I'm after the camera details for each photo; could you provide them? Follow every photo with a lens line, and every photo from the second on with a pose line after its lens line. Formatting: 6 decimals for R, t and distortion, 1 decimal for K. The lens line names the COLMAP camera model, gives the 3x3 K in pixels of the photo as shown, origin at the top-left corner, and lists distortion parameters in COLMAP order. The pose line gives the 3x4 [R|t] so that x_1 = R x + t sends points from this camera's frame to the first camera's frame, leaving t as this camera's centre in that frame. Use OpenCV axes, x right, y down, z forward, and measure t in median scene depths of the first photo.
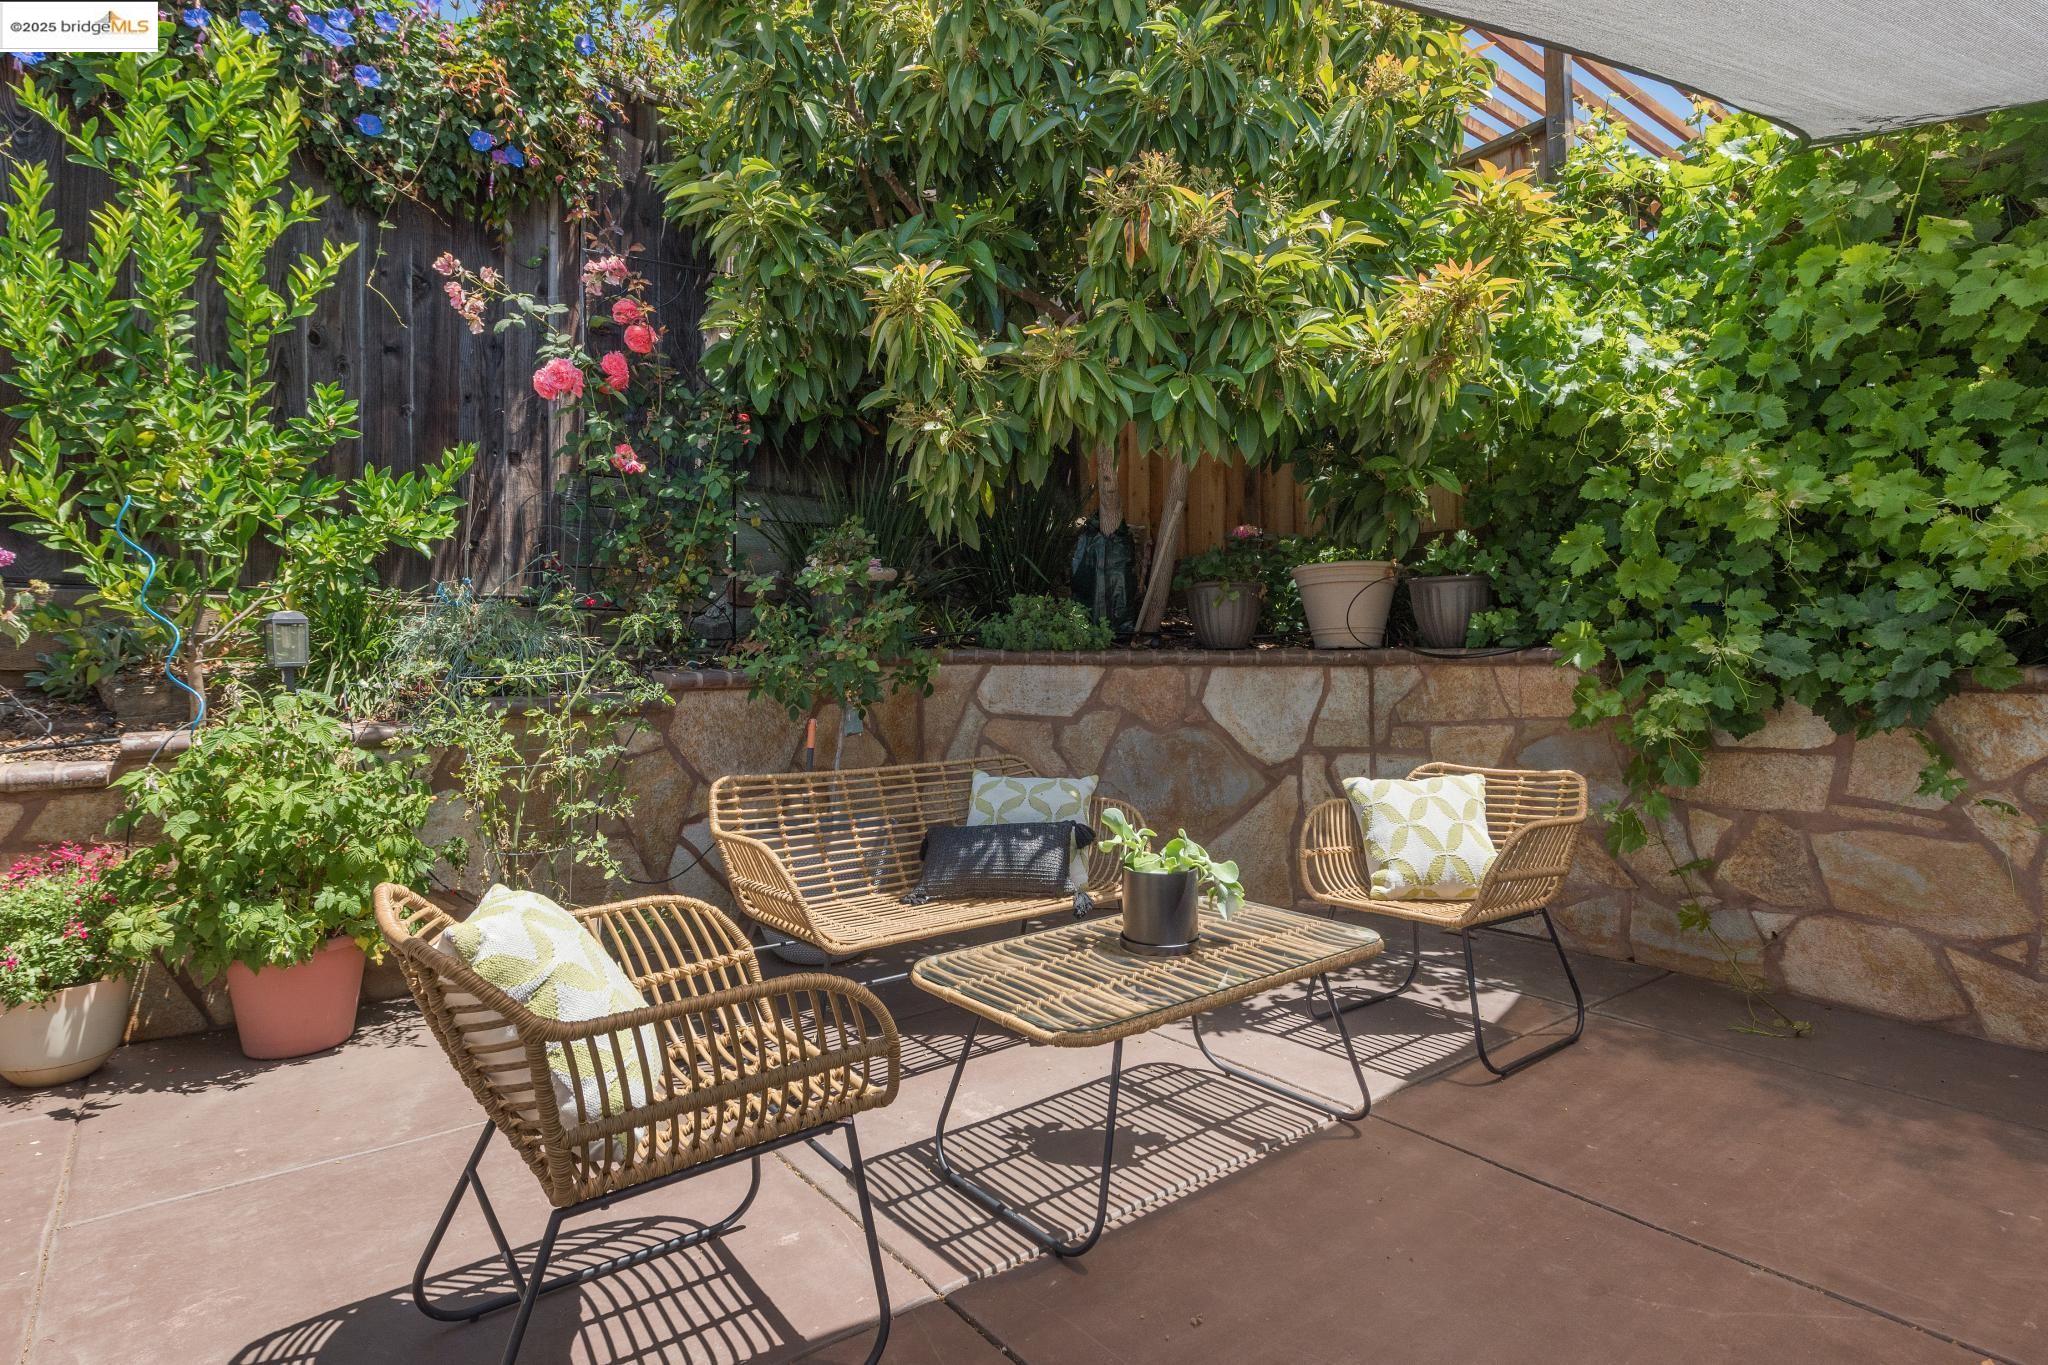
lens RADIAL K [[1128.0, 0, 1006.5], [0, 1128.0, 670.1], [0, 0, 1]] dist [0.007696, 0.000166]
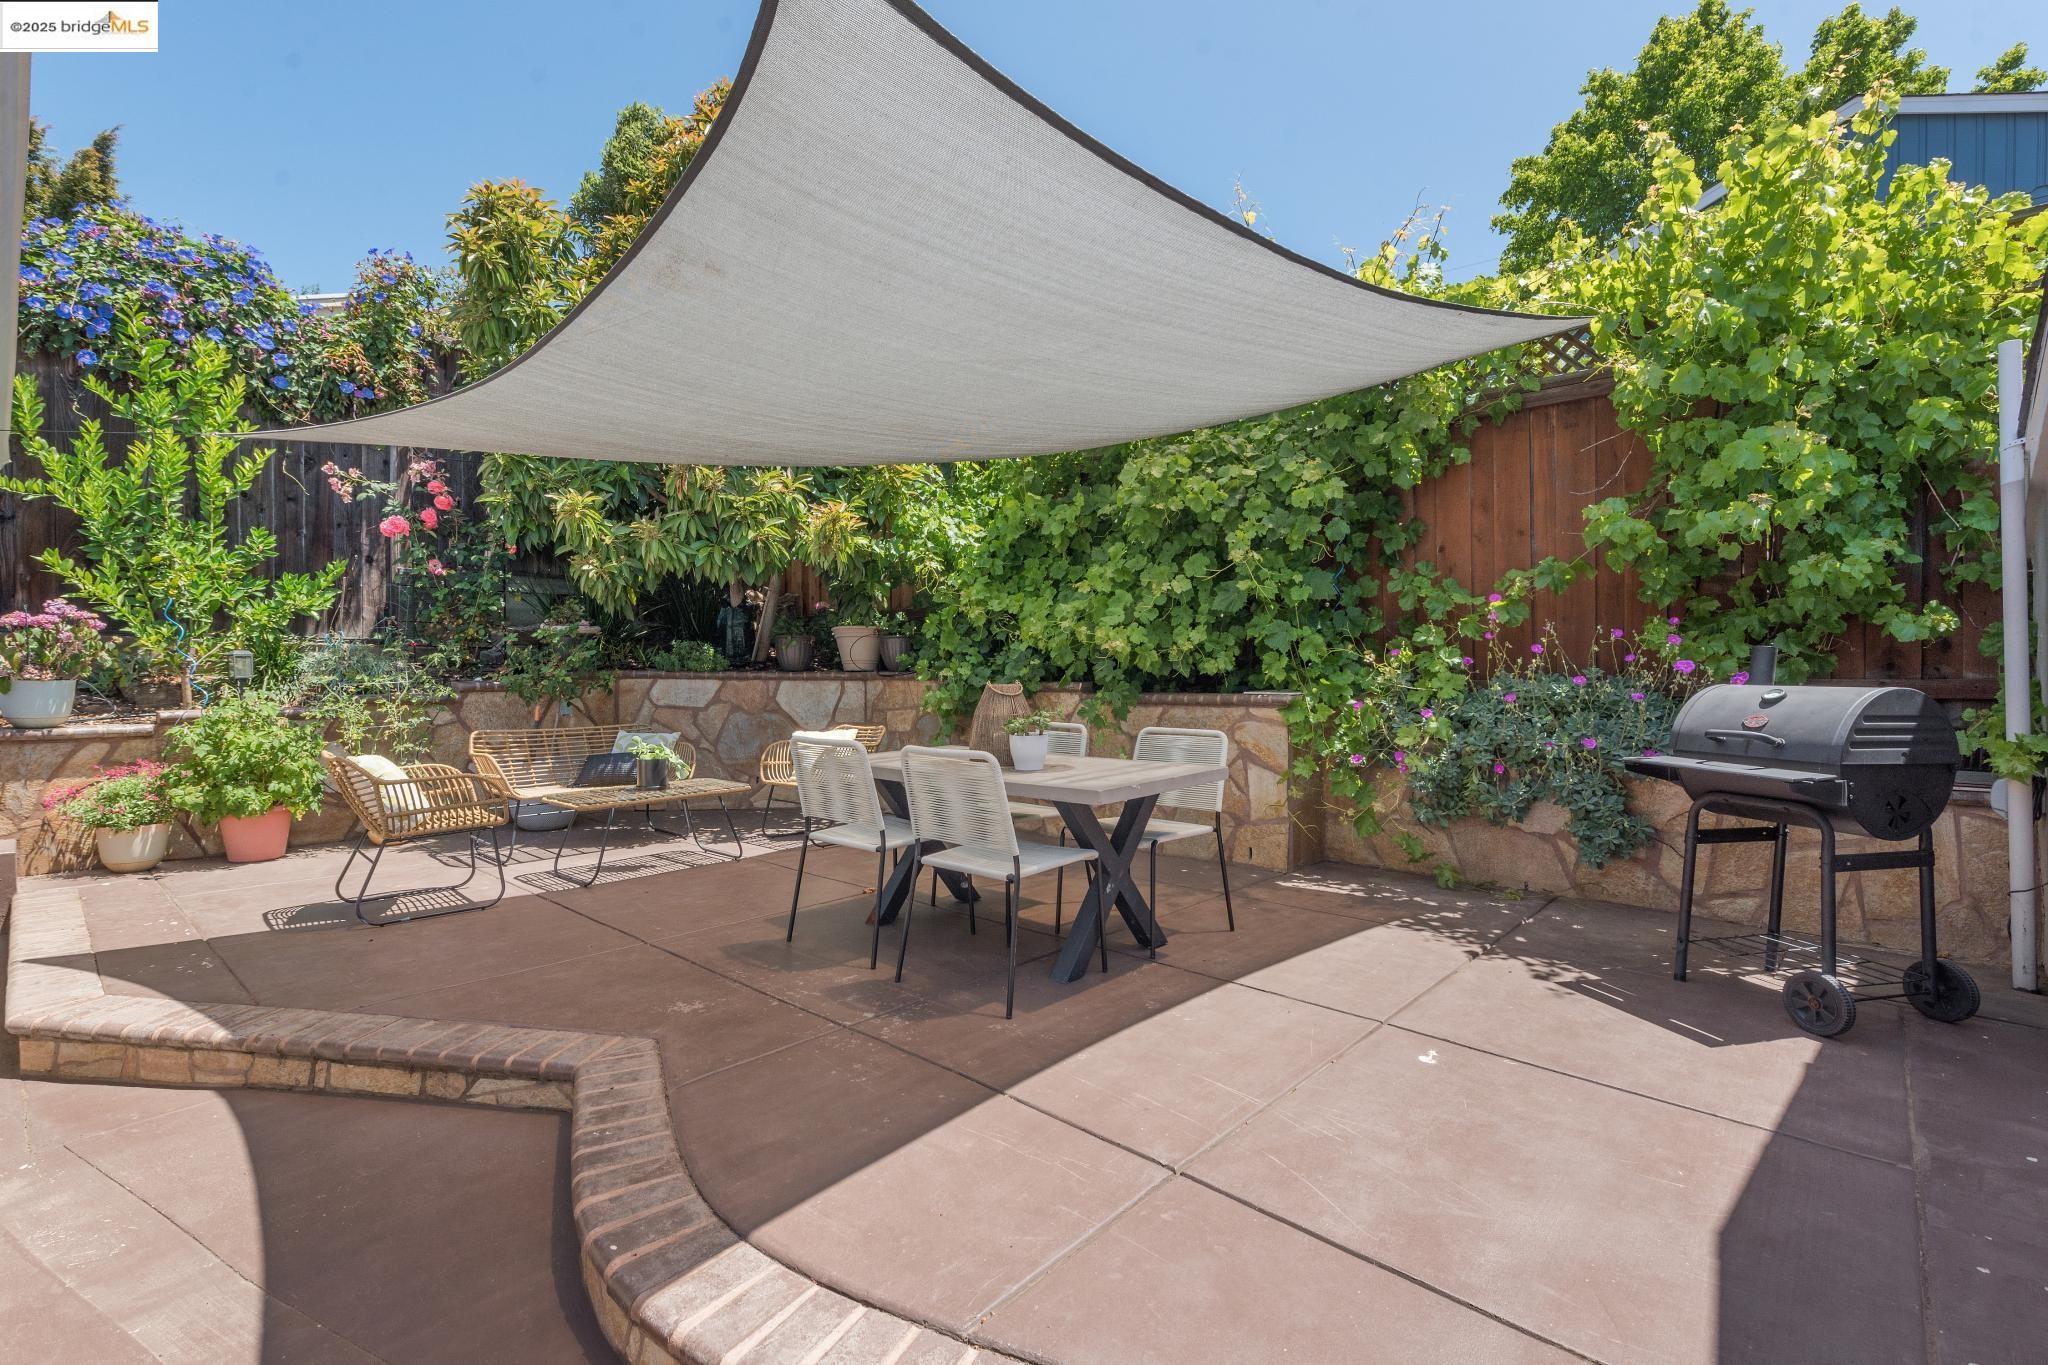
lens RADIAL K [[957.7, 0, 1015.5], [0, 957.7, 694.5], [0, 0, 1]] dist [0.011261, -0.001610]
pose [[0.983609, 0.002397, 0.180296, 0.359360], [-0.004965, 0.999893, 0.013794, -0.004441], [-0.180244, -0.014464, 0.983516, -0.829948]]
